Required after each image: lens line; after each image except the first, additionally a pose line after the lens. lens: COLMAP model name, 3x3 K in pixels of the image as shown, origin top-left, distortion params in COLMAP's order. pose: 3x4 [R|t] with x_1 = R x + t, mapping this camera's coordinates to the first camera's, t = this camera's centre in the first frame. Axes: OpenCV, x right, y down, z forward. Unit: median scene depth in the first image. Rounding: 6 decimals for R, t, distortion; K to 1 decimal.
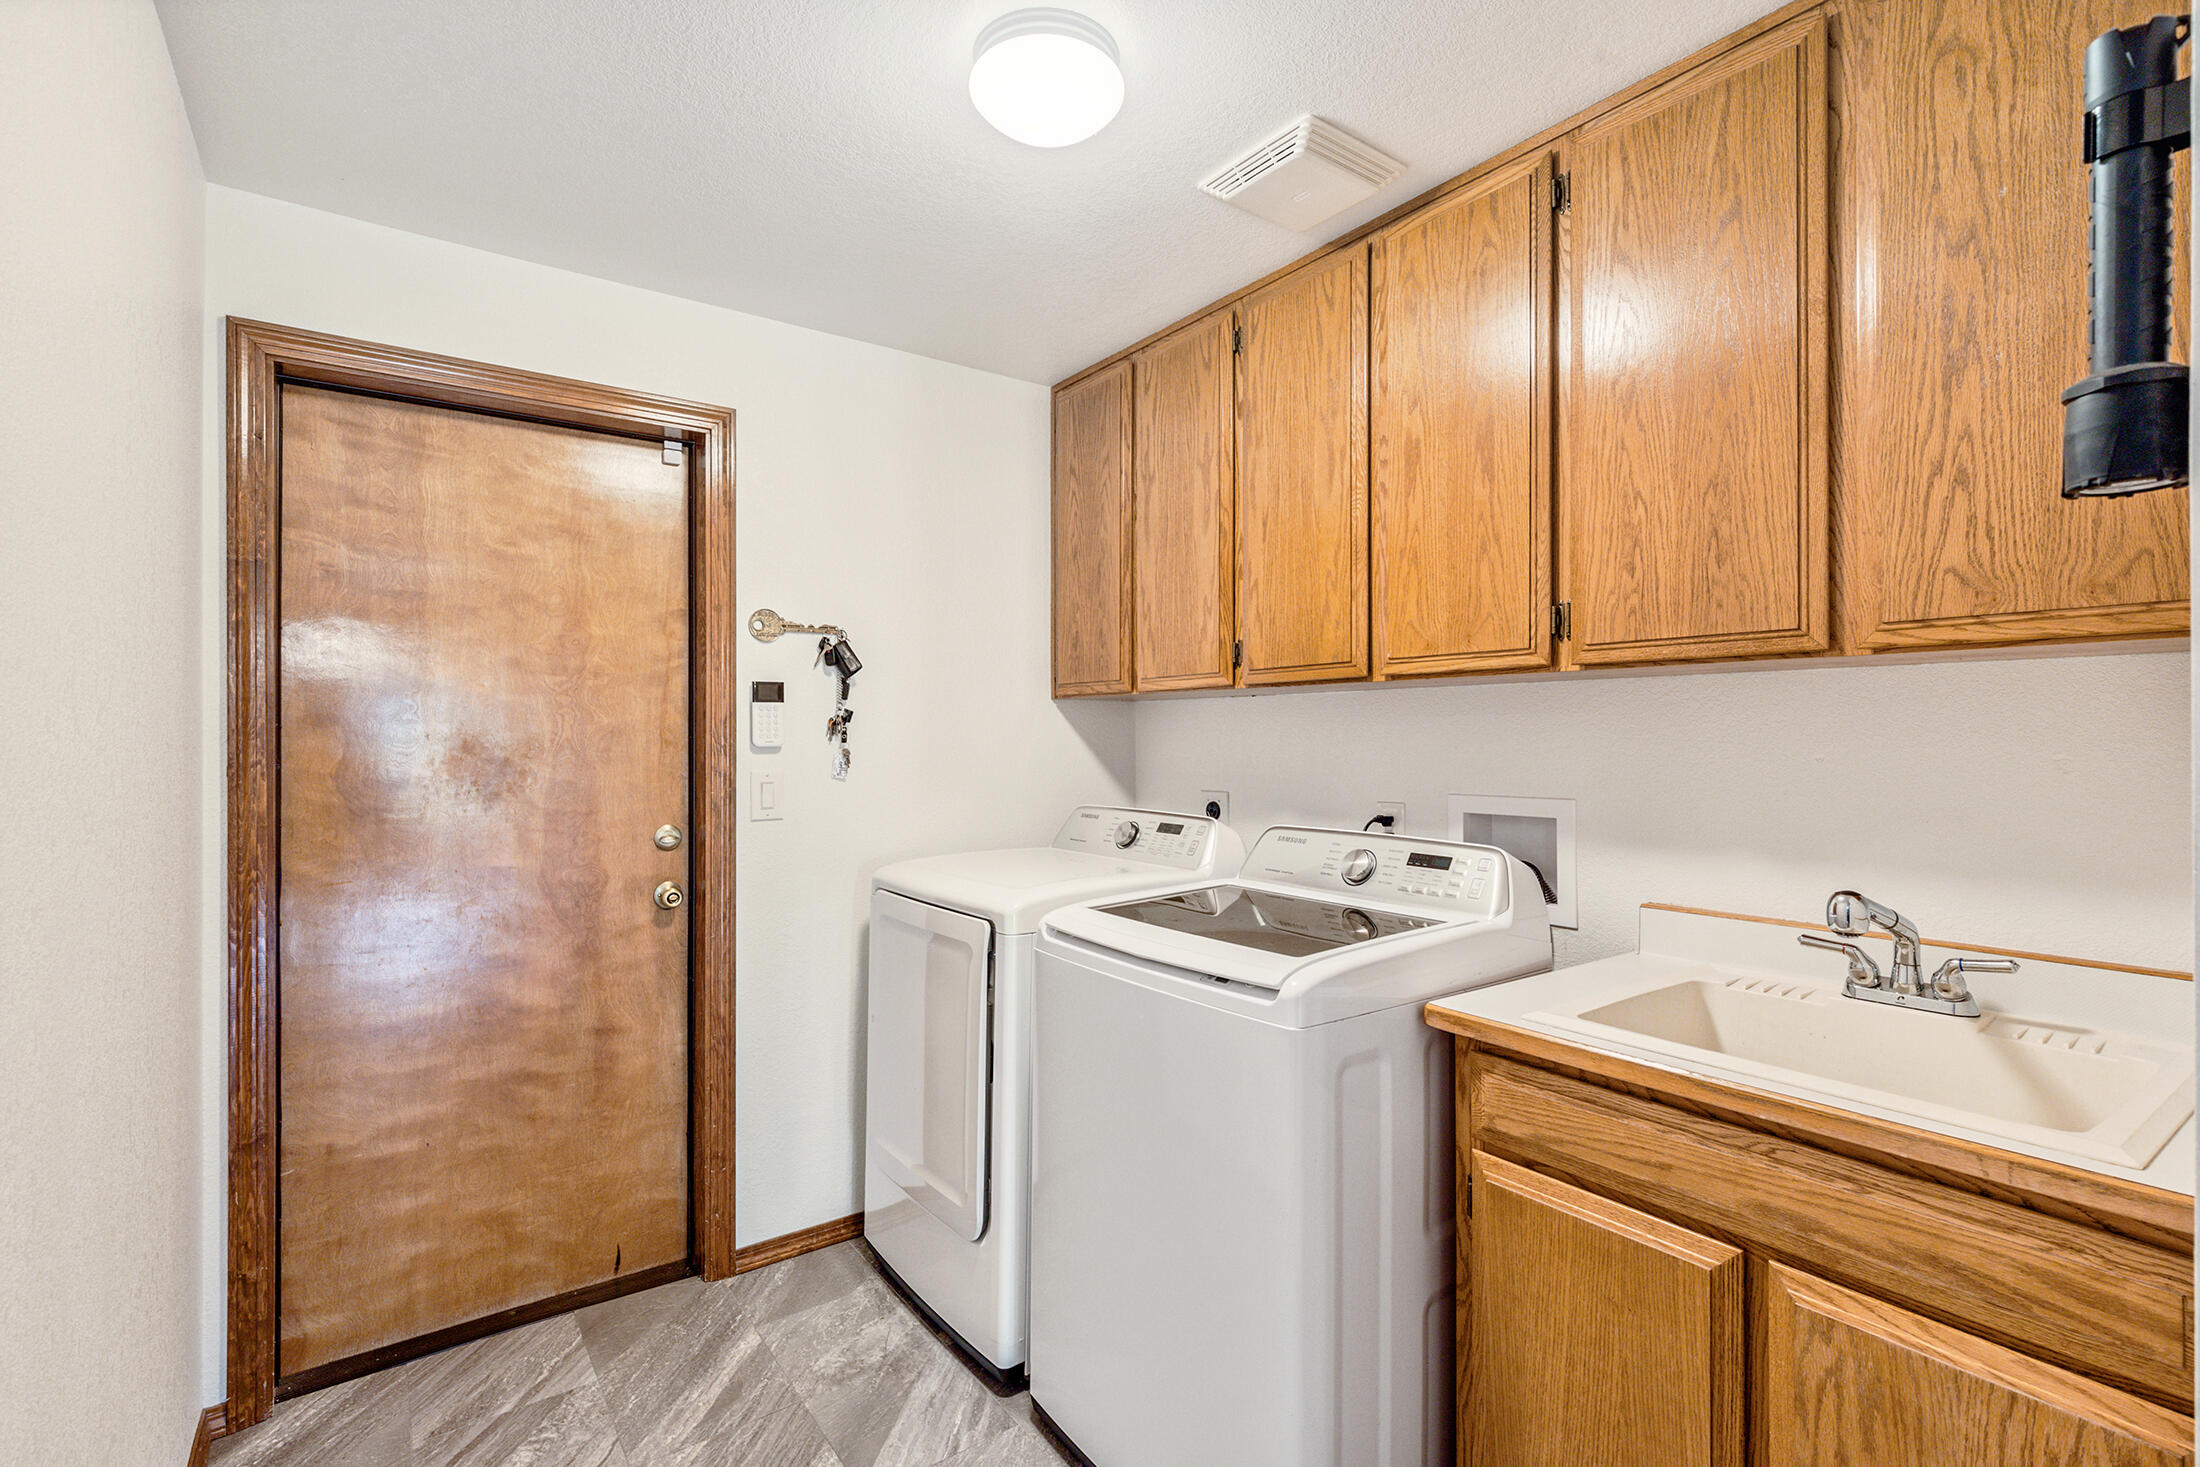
lens RADIAL K [[995.9, 0, 1095.3], [0, 995.9, 742.7], [0, 0, 1]] dist [0.010566, -0.002567]
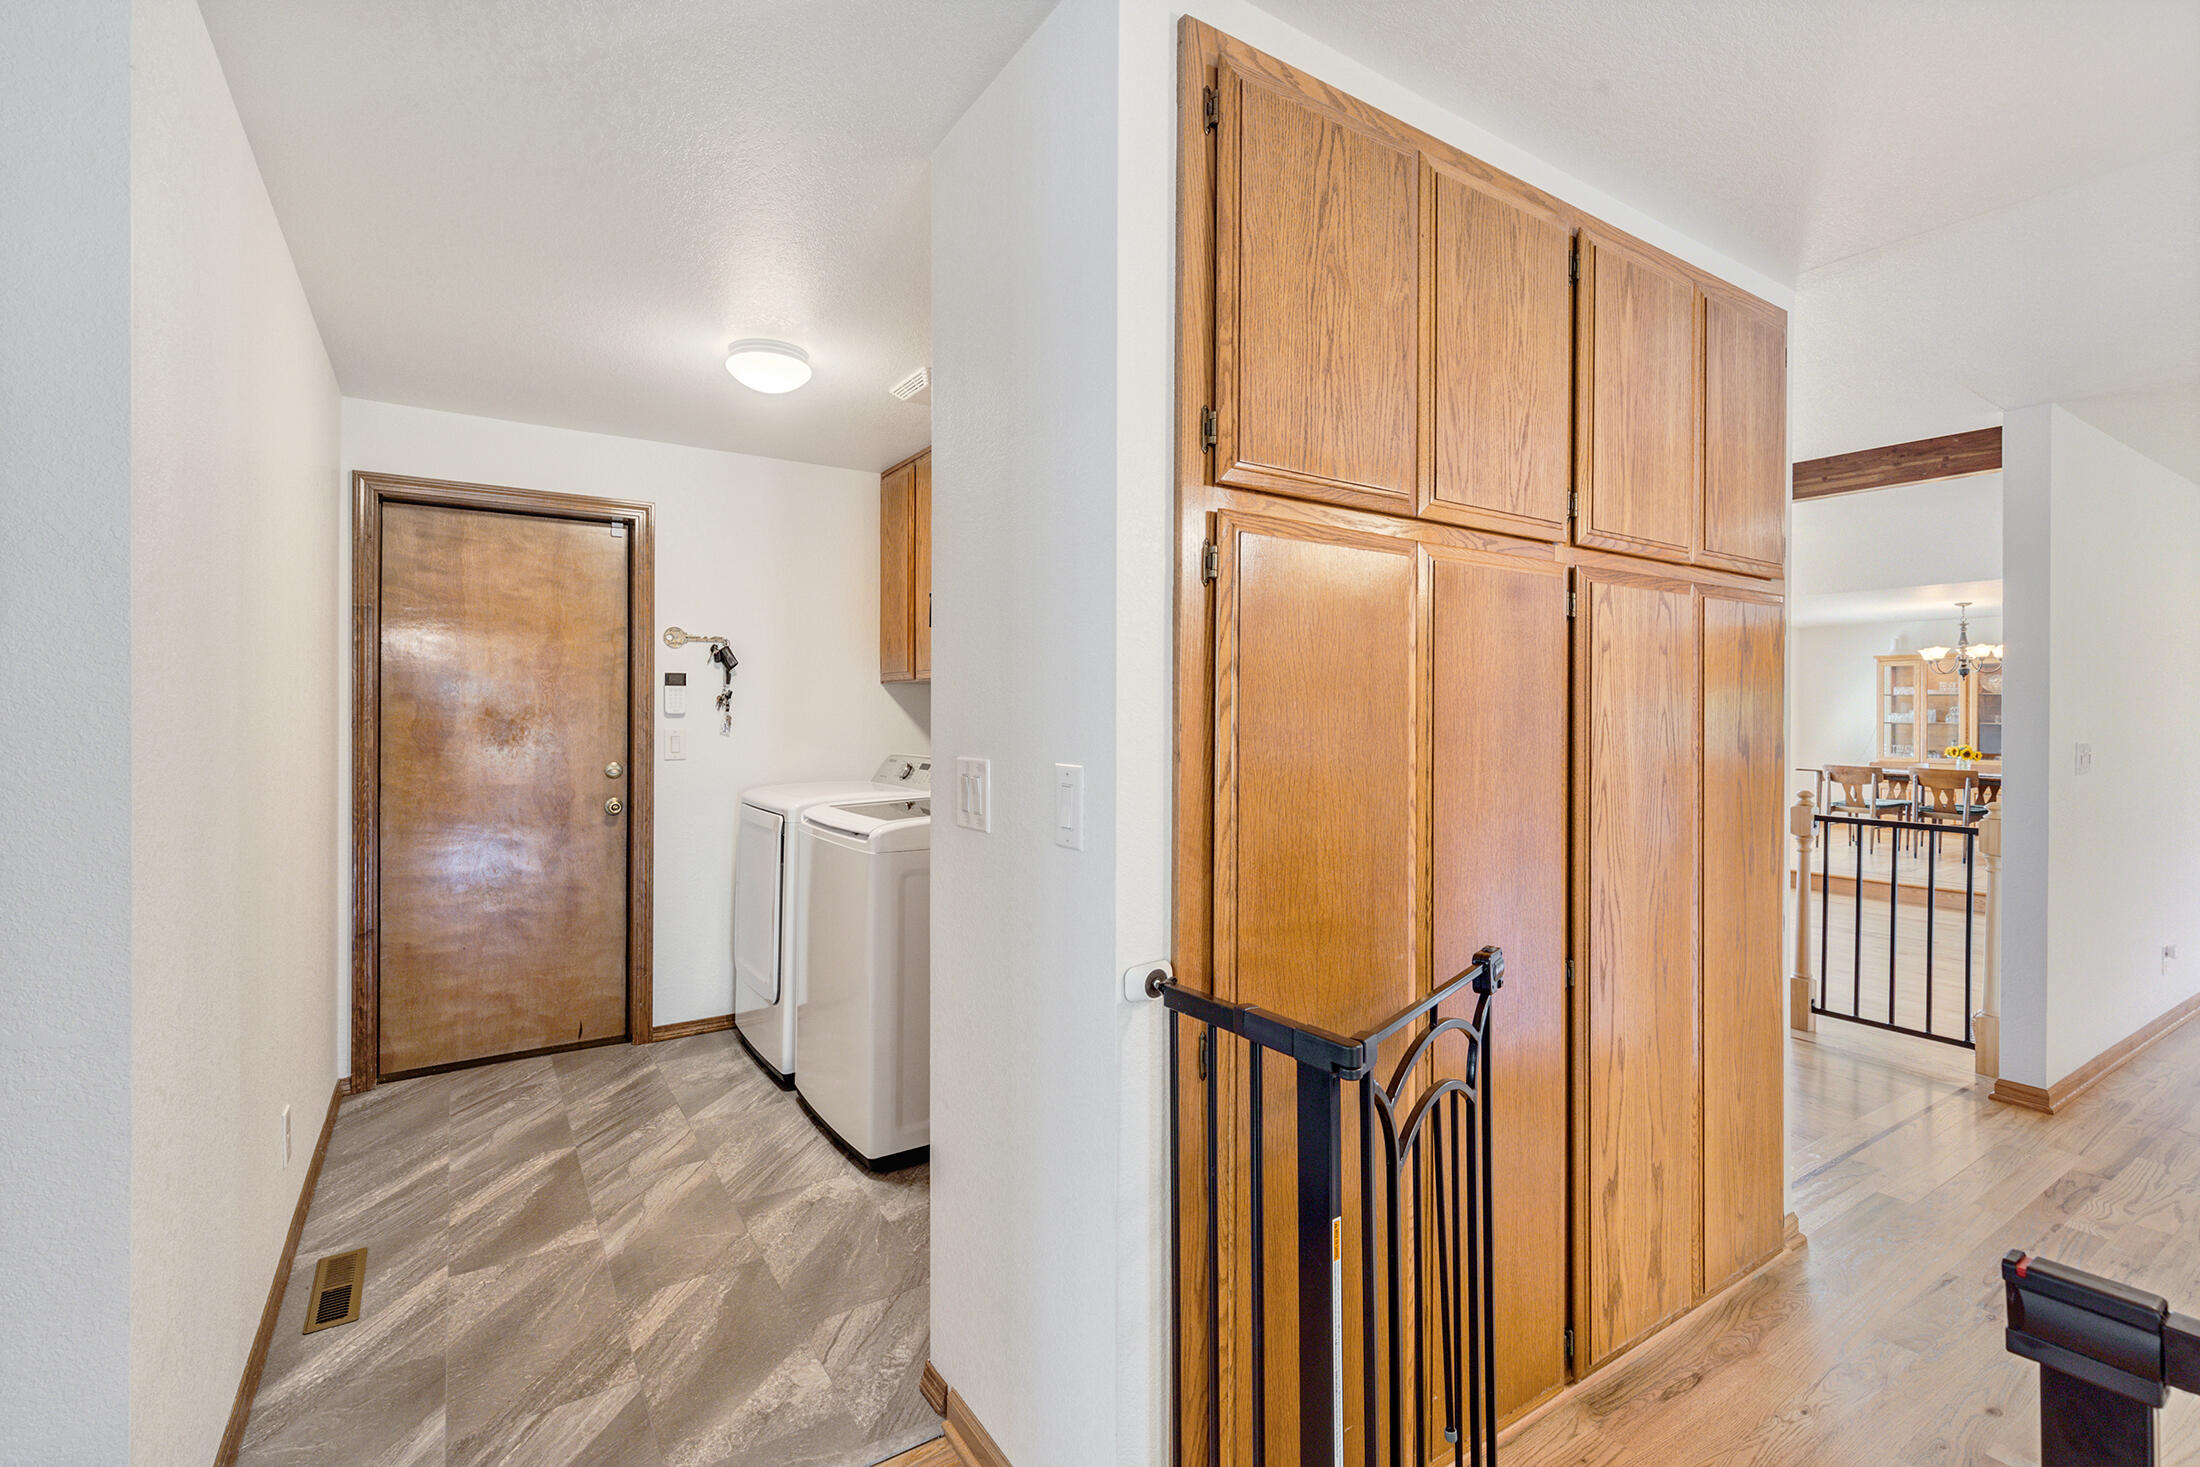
lens RADIAL K [[995.9, 0, 1115.4], [0, 995.9, 720.1], [0, 0, 1]] dist [0.010566, -0.002567]
pose [[0.998877, 0.005650, -0.047050, 0.480788], [-0.005537, 0.999981, 0.002526, 0.006824], [0.047064, -0.002263, 0.998889, -0.598397]]
